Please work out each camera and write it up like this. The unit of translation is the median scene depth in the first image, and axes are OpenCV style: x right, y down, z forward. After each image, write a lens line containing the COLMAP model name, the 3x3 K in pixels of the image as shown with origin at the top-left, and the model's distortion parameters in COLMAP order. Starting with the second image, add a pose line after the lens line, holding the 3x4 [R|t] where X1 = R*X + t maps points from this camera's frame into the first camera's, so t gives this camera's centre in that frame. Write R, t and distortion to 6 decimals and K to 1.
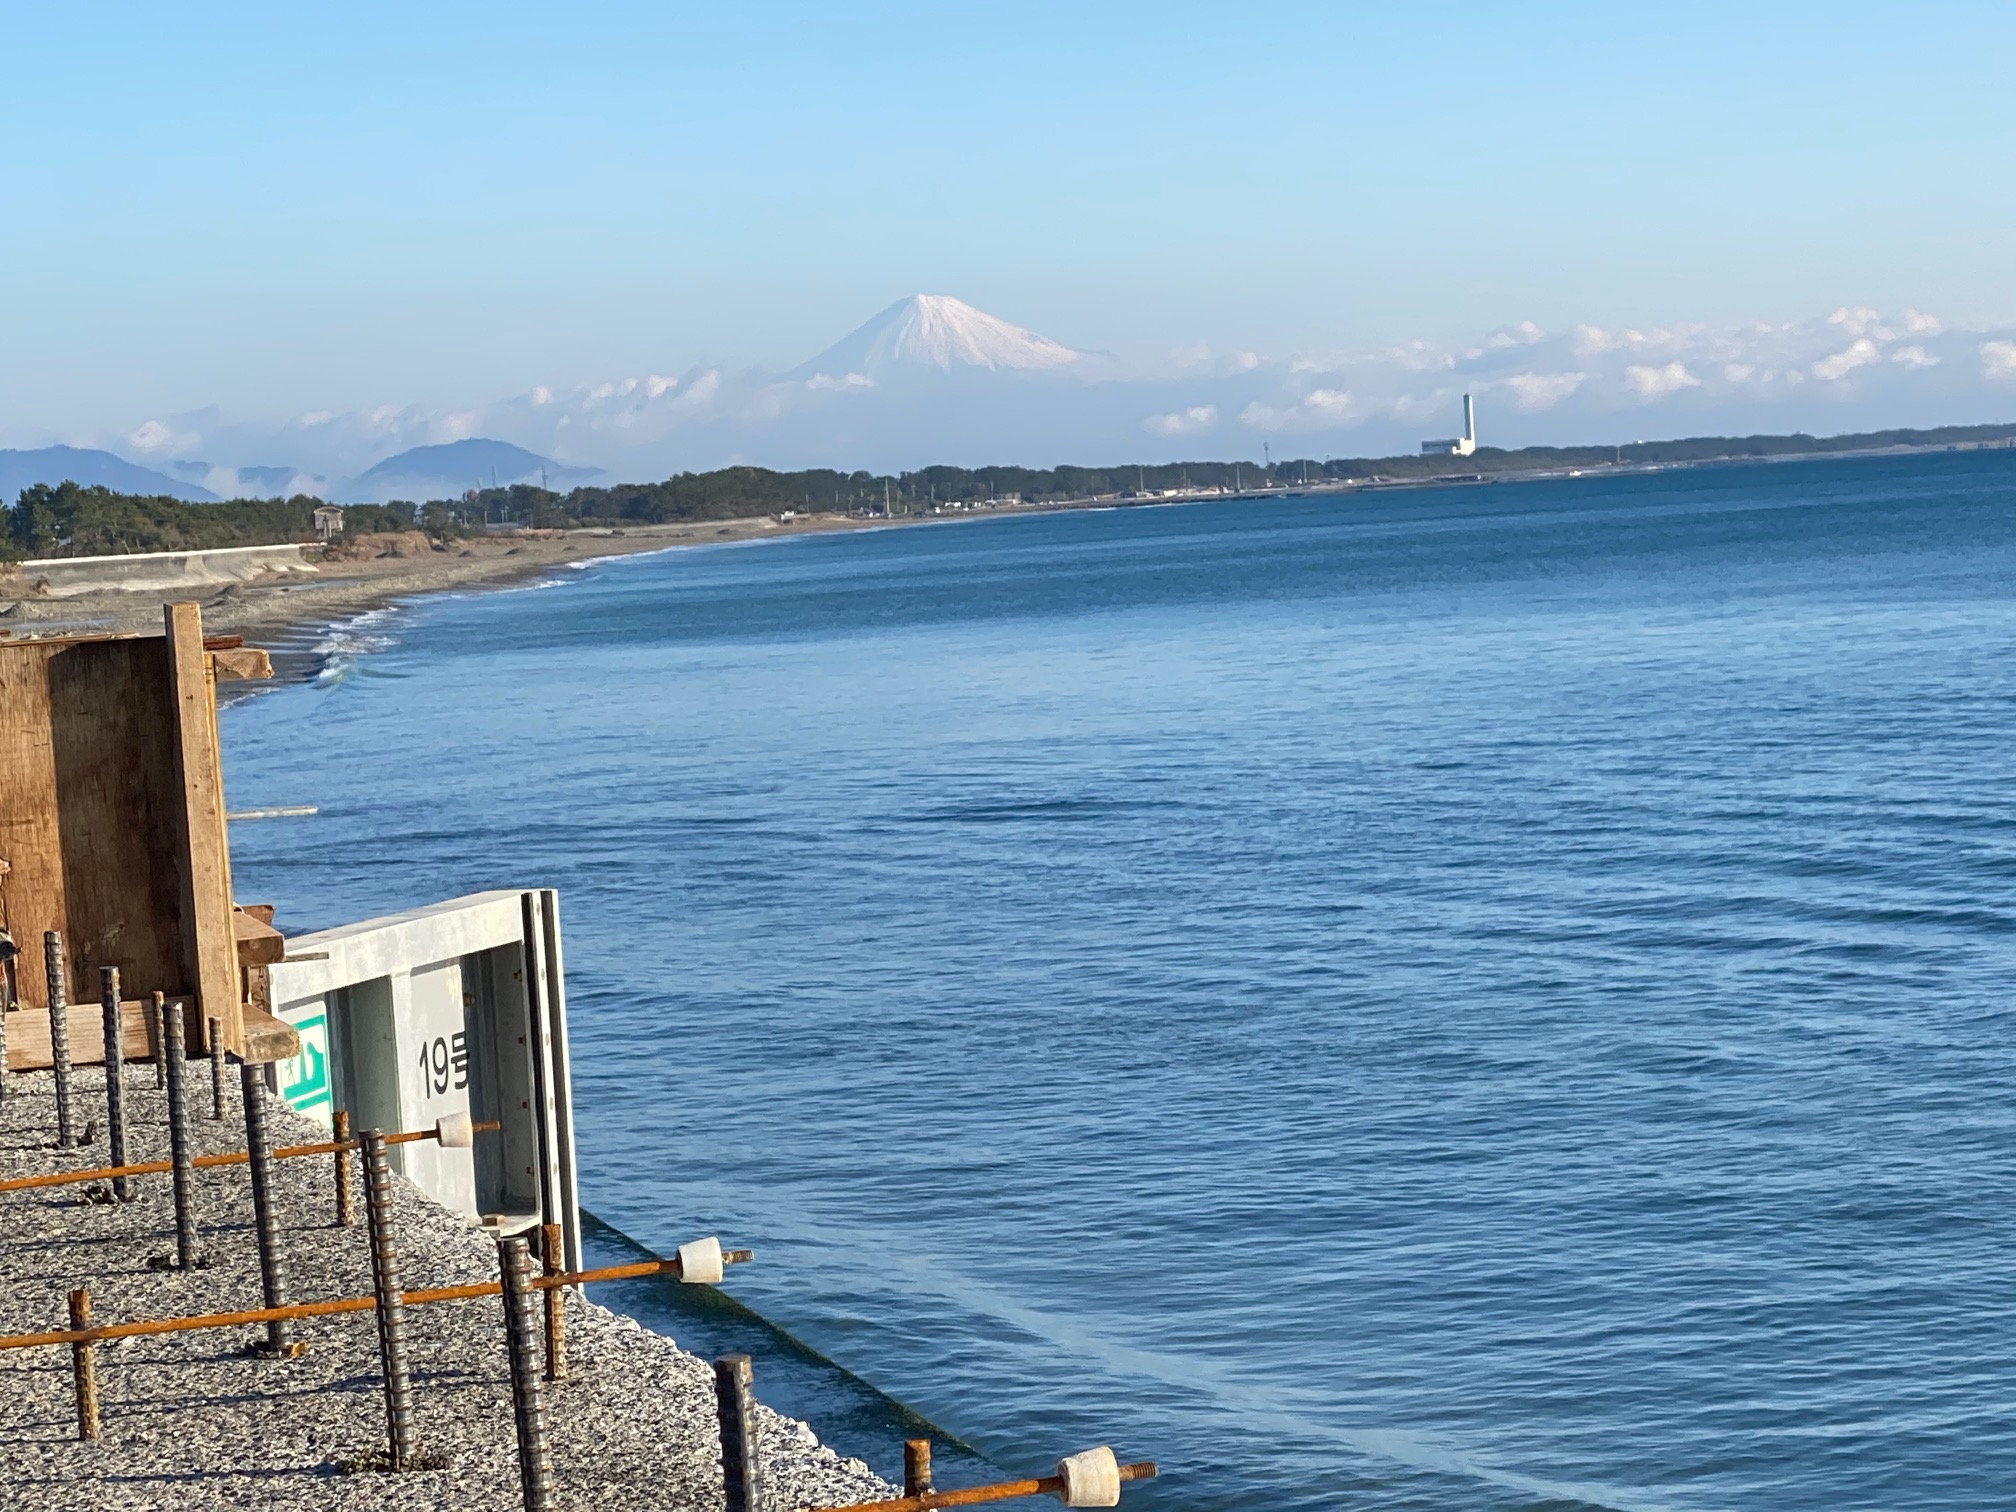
lens RADIAL K [[5557.0, 0, 1026.0], [0, 5557.0, 739.4], [0, 0, 1]] dist [0.101615, 0.000000]
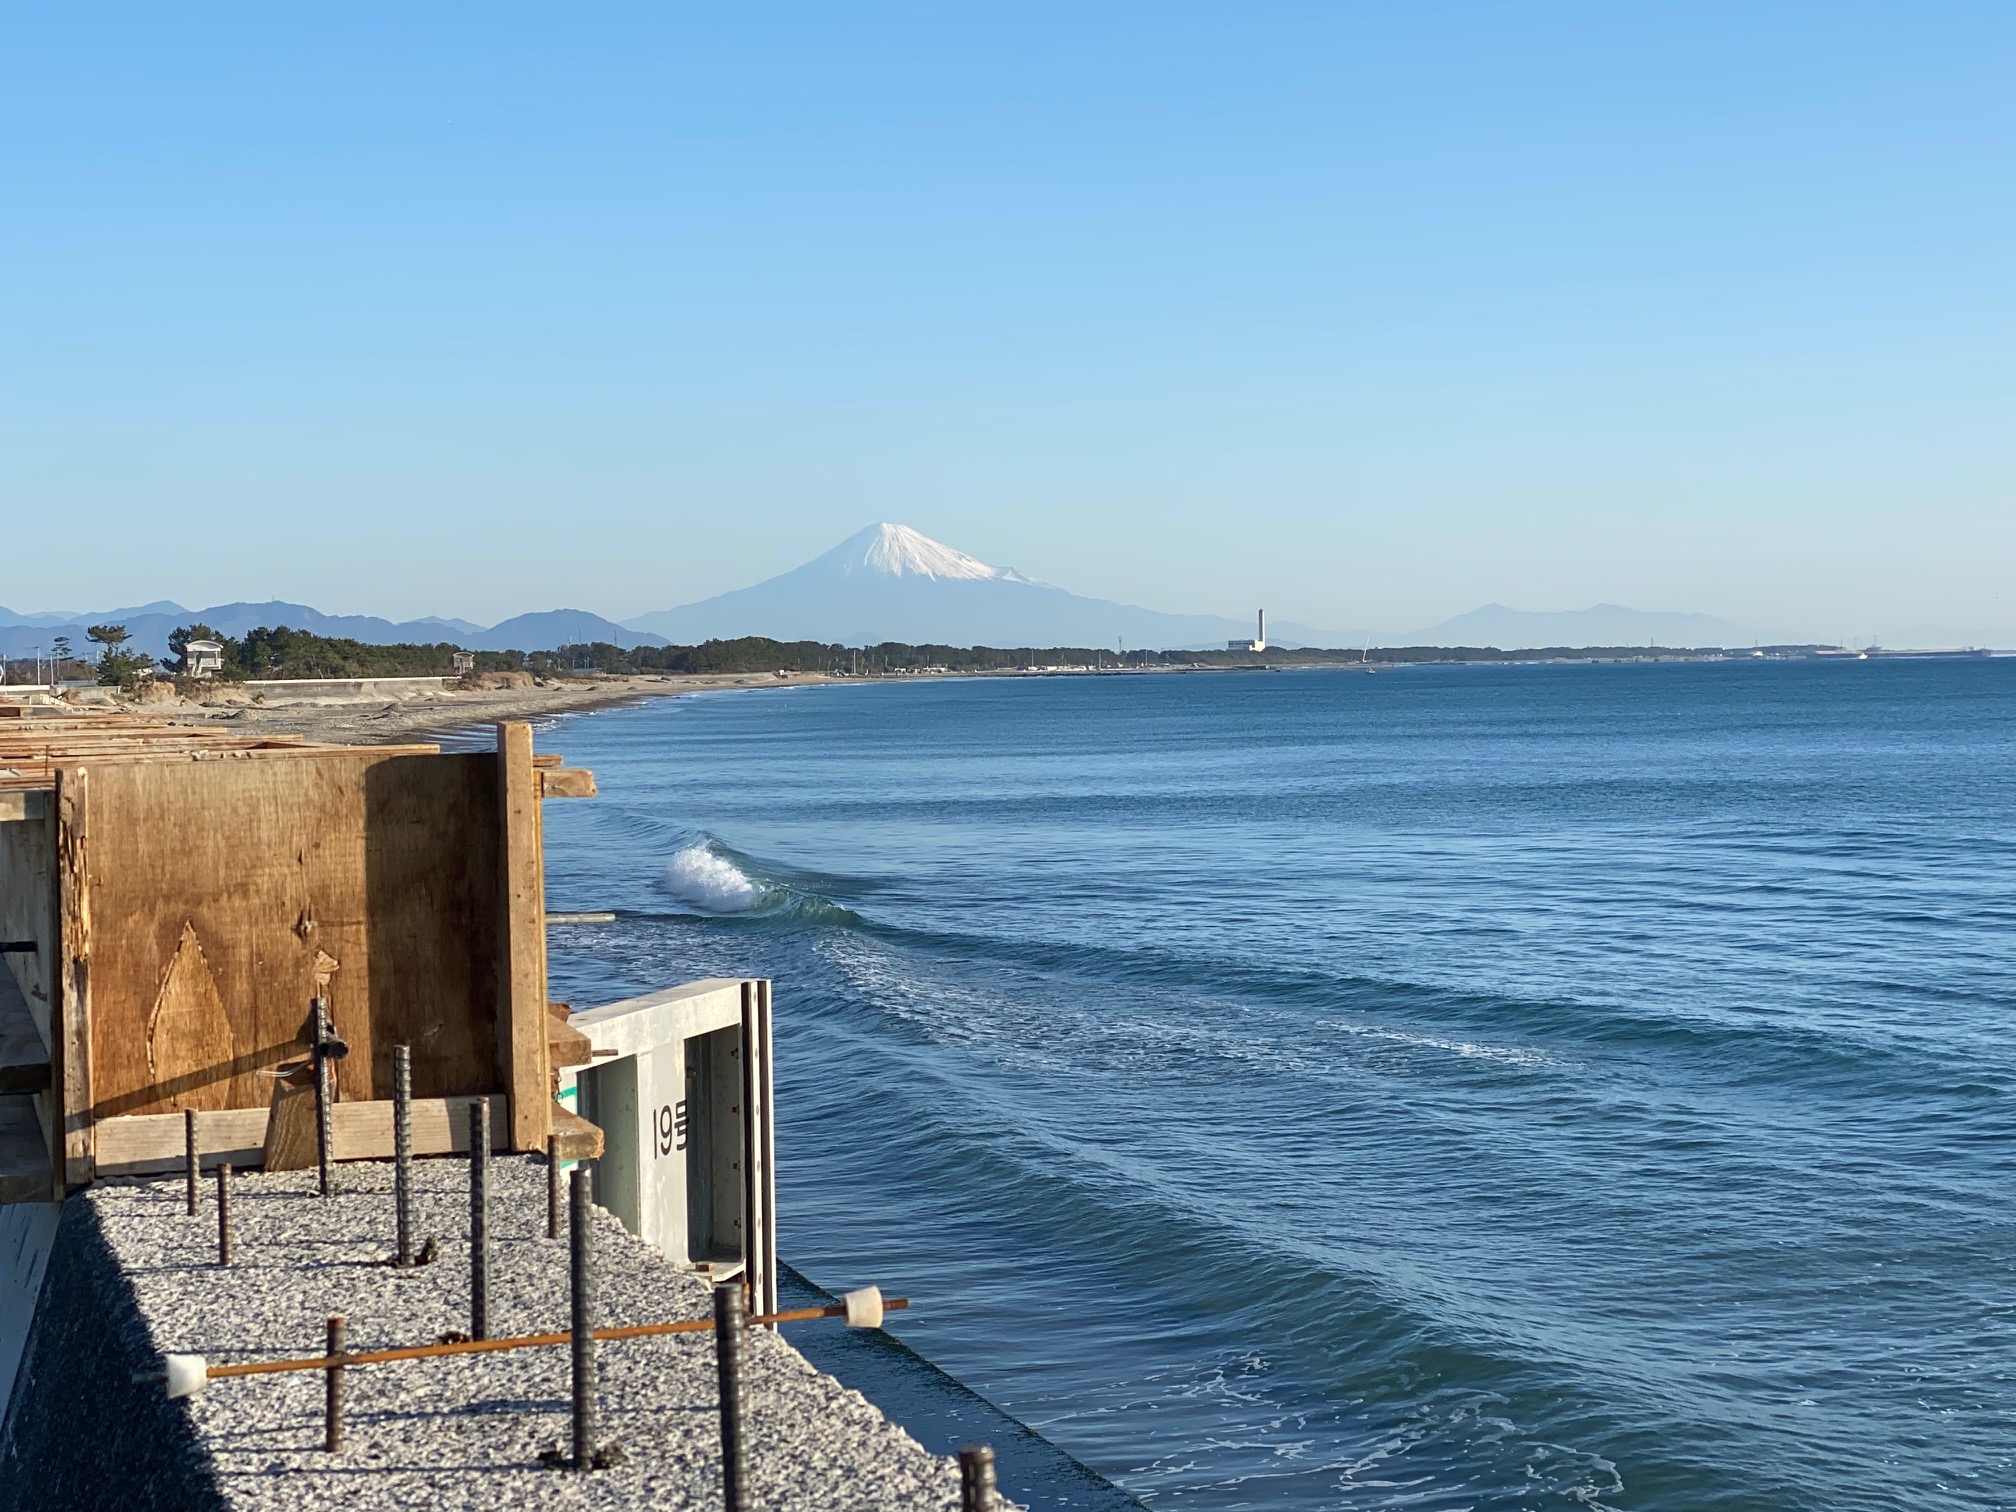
lens RADIAL K [[3835.2, 0, 1014.2], [0, 3835.2, 697.2], [0, 0, 1]] dist [0.140760, 0.000000]
pose [[0.998810, 0.044519, 0.019931, -0.052631], [-0.043769, 0.998371, -0.036592, -0.004862], [-0.021527, 0.035676, 0.999132, 0.197849]]
